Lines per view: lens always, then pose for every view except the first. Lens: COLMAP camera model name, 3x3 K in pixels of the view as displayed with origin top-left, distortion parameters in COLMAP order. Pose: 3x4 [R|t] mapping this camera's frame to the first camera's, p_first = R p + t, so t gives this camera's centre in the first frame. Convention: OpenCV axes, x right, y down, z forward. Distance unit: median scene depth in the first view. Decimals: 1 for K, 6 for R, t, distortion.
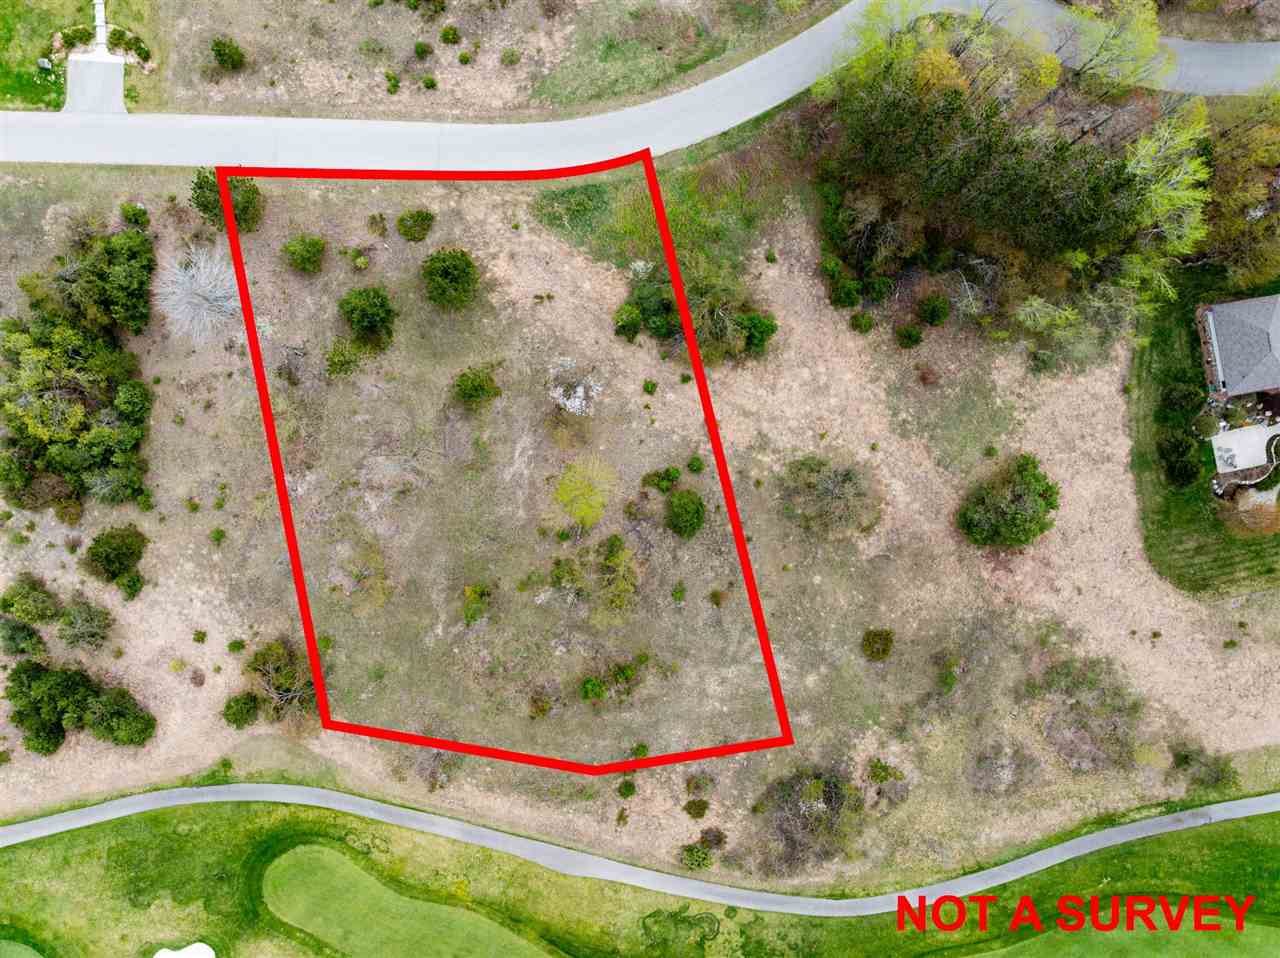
lens RADIAL K [[937.3, 0, 640.0], [0, 937.3, 479.0], [0, 0, 1]] dist [-0.072657, 0.054832]
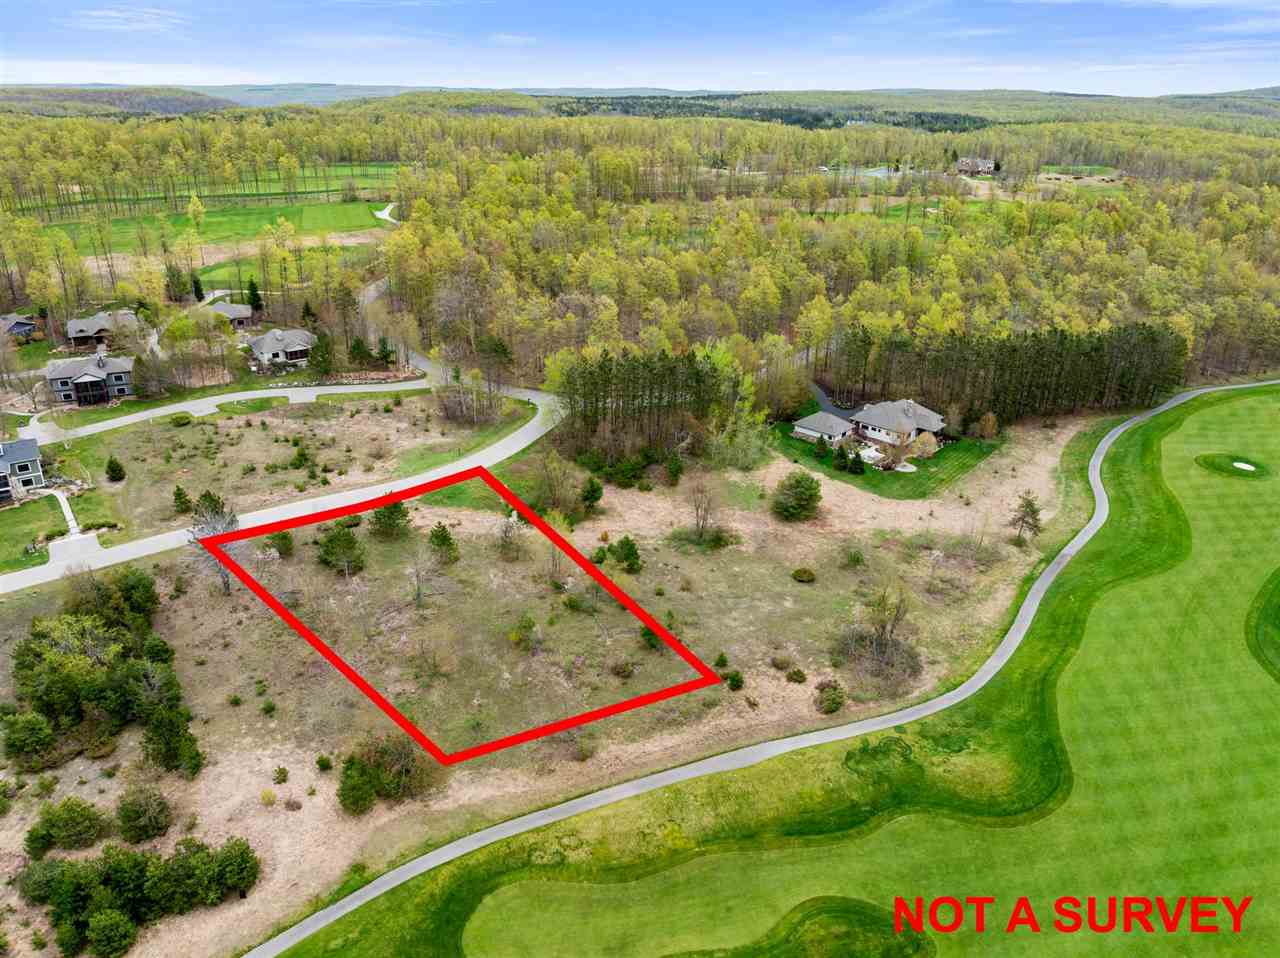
lens RADIAL K [[907.2, 0, 640.0], [0, 907.2, 479.0], [0, 0, 1]] dist [-0.034810, -0.003694]
pose [[0.797329, -0.237958, 0.554655, -0.609577], [0.603389, 0.335145, -0.723602, 0.921614], [-0.013703, 0.911621, 0.410803, 0.354401]]
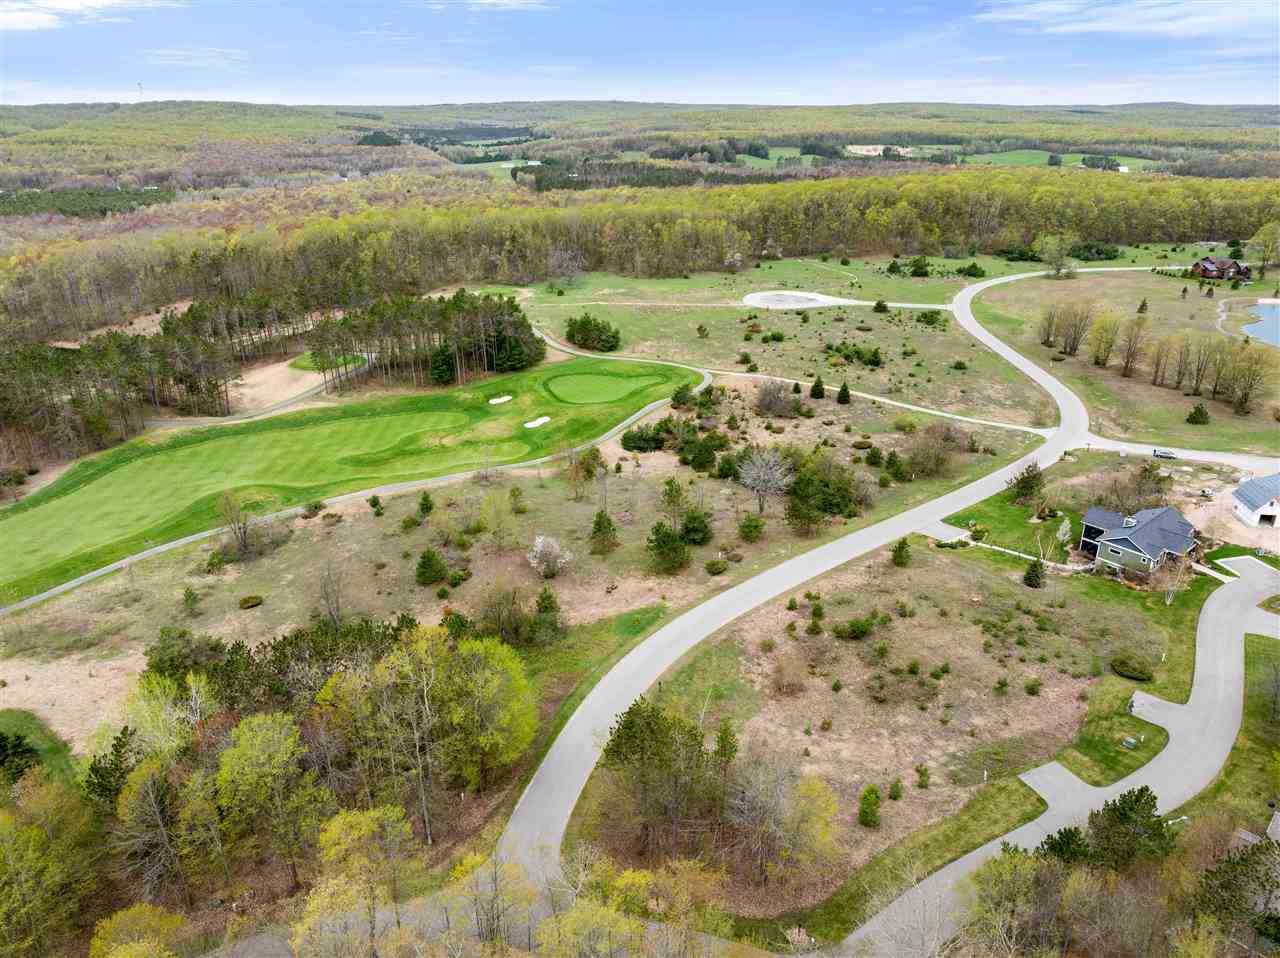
lens RADIAL K [[898.5, 0, 640.0], [0, 898.5, 479.0], [0, 0, 1]] dist [-0.036163, -0.002068]
pose [[-0.739515, 0.255792, -0.622646, 0.594091], [-0.673112, -0.272599, 0.687466, -1.015570], [0.006116, 0.927502, 0.373768, 0.374295]]
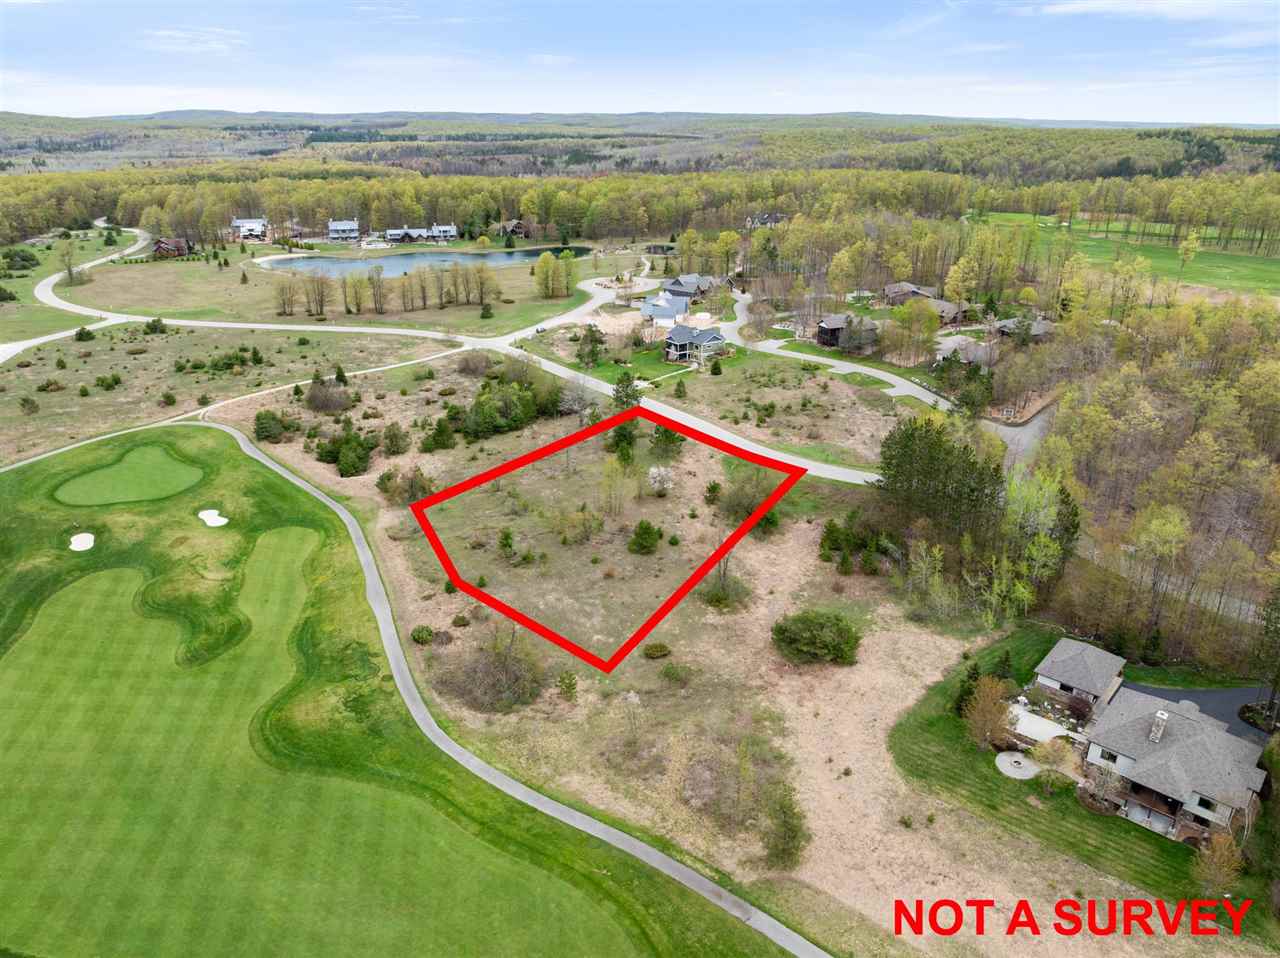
lens RADIAL K [[895.4, 0, 640.0], [0, 895.4, 479.0], [0, 0, 1]] dist [-0.034266, -0.004404]
pose [[0.611990, 0.300695, -0.731472, 1.009449], [-0.790840, 0.240158, -0.562936, 0.781141], [0.006397, 0.922988, 0.384776, 0.365365]]
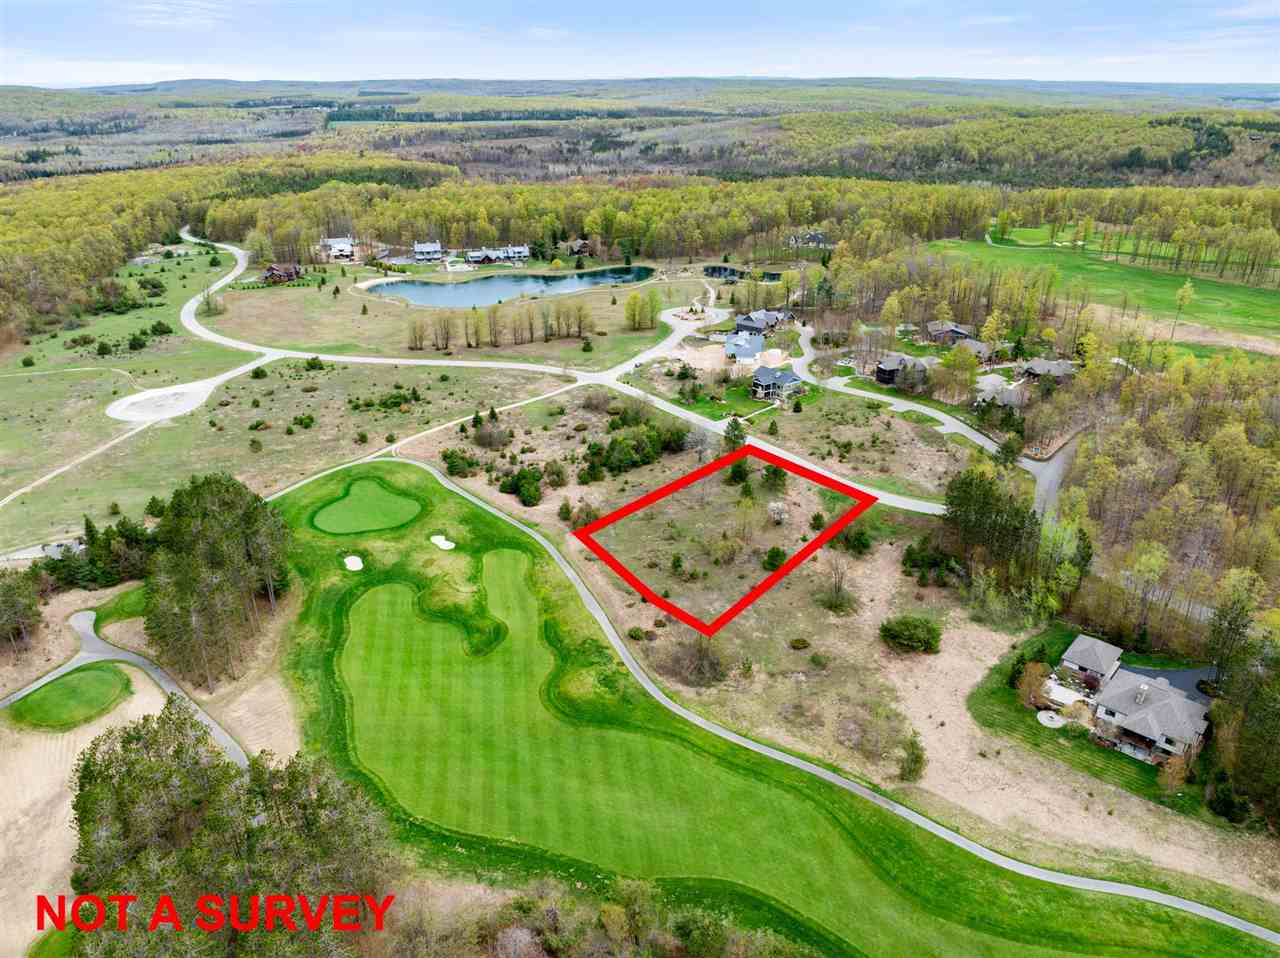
lens RADIAL K [[898.5, 0, 640.0], [0, 898.5, 479.0], [0, 0, 1]] dist [-0.036163, -0.002068]
pose [[0.609159, 0.323383, -0.724119, 1.174921], [-0.792931, 0.264031, -0.549134, 1.236970], [0.013609, 0.908687, 0.417257, 0.035834]]
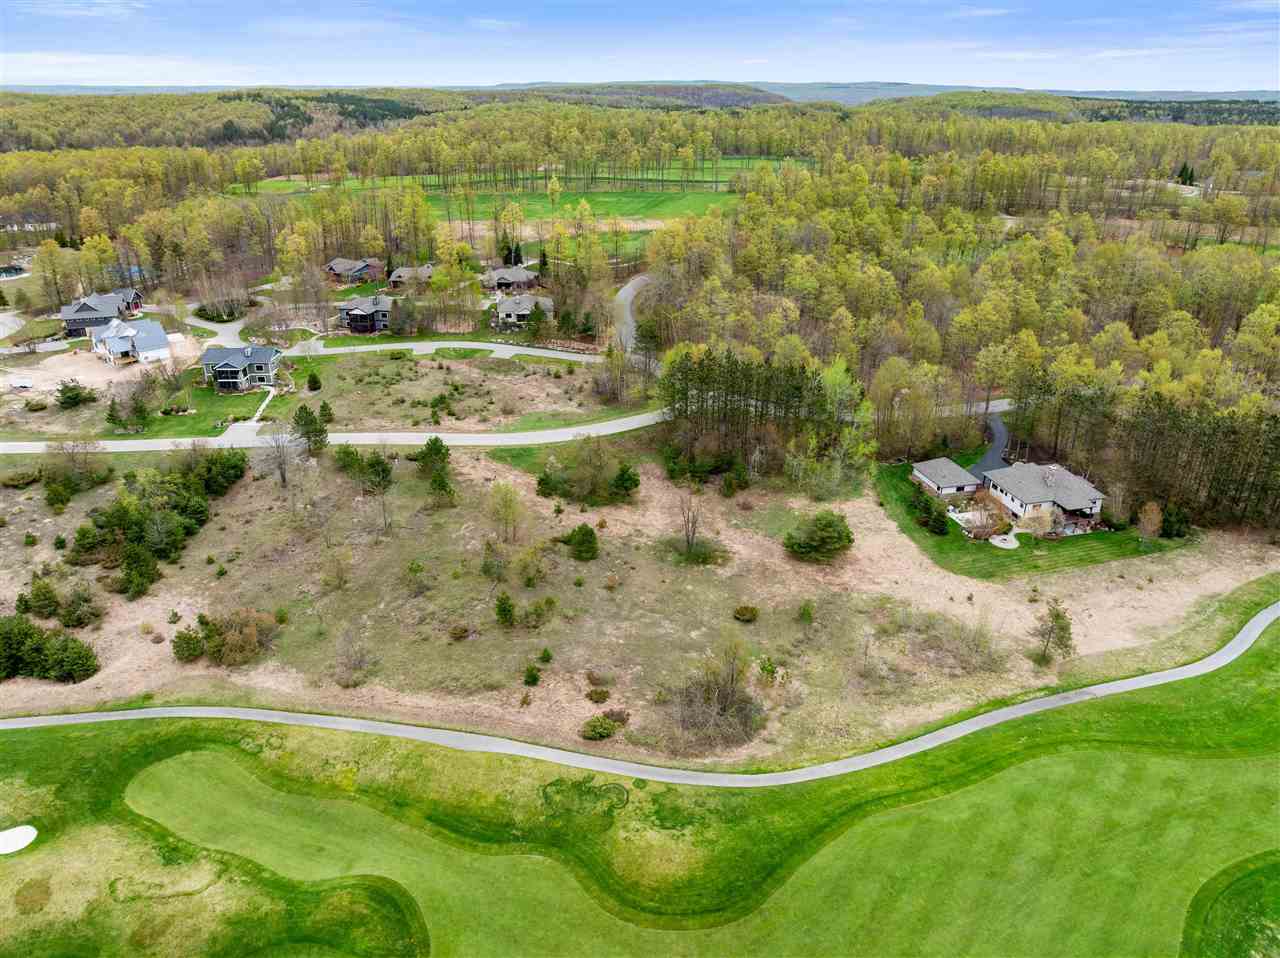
lens RADIAL K [[898.5, 0, 640.0], [0, 898.5, 479.0], [0, 0, 1]] dist [-0.036163, -0.002068]
pose [[0.997758, -0.027470, 0.061036, 0.052568], [0.066930, 0.417616, -0.906155, 1.152867], [-0.000598, 0.908208, 0.418519, 0.356197]]
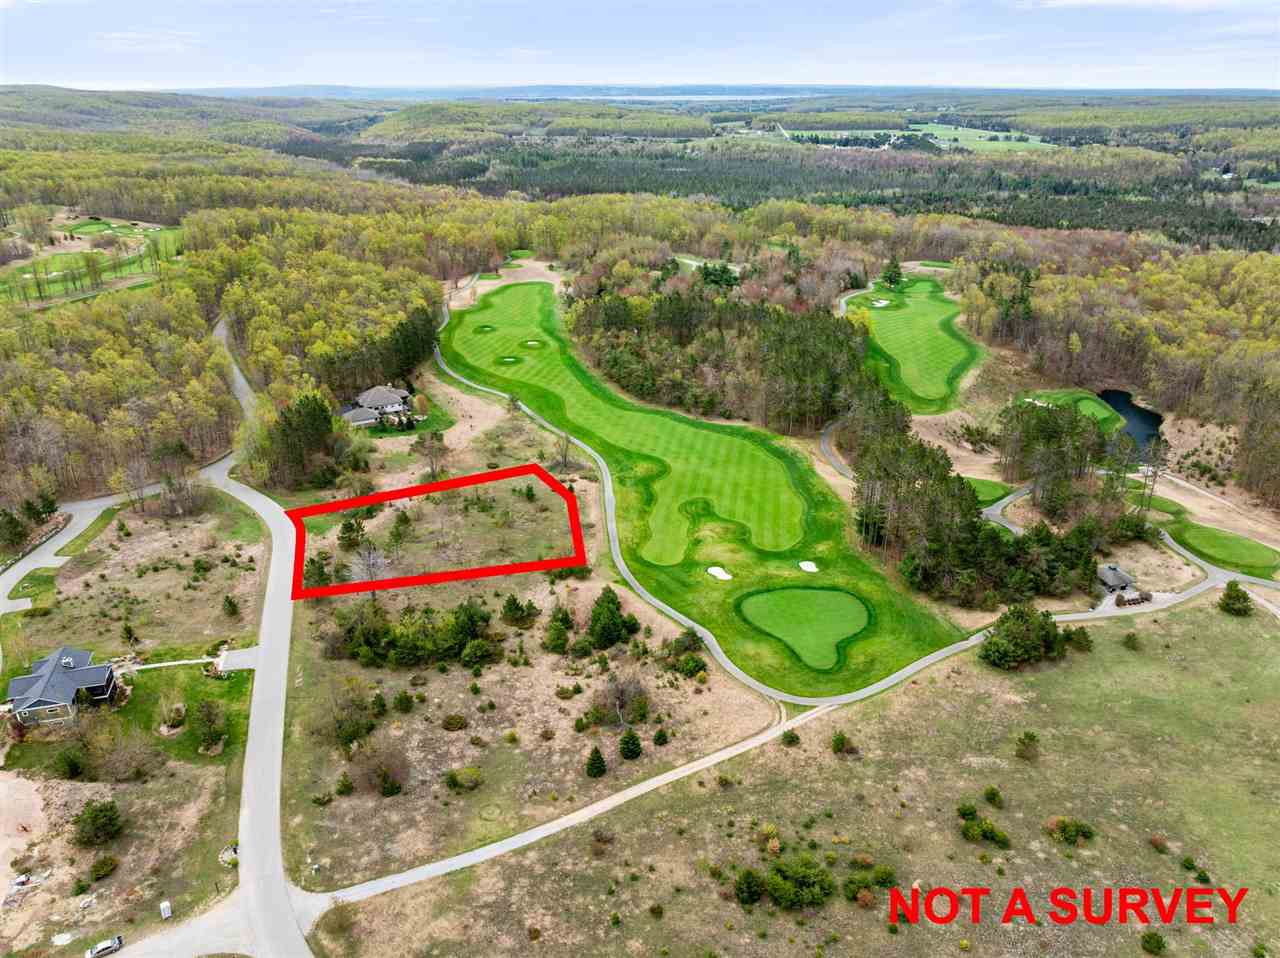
lens RADIAL K [[937.3, 0, 640.0], [0, 937.3, 479.0], [0, 0, 1]] dist [-0.072657, 0.054832]
pose [[-0.318906, -0.388360, 0.864566, -2.058480], [0.947759, -0.123742, 0.294009, -0.186977], [-0.007198, 0.913162, 0.407534, 0.014619]]
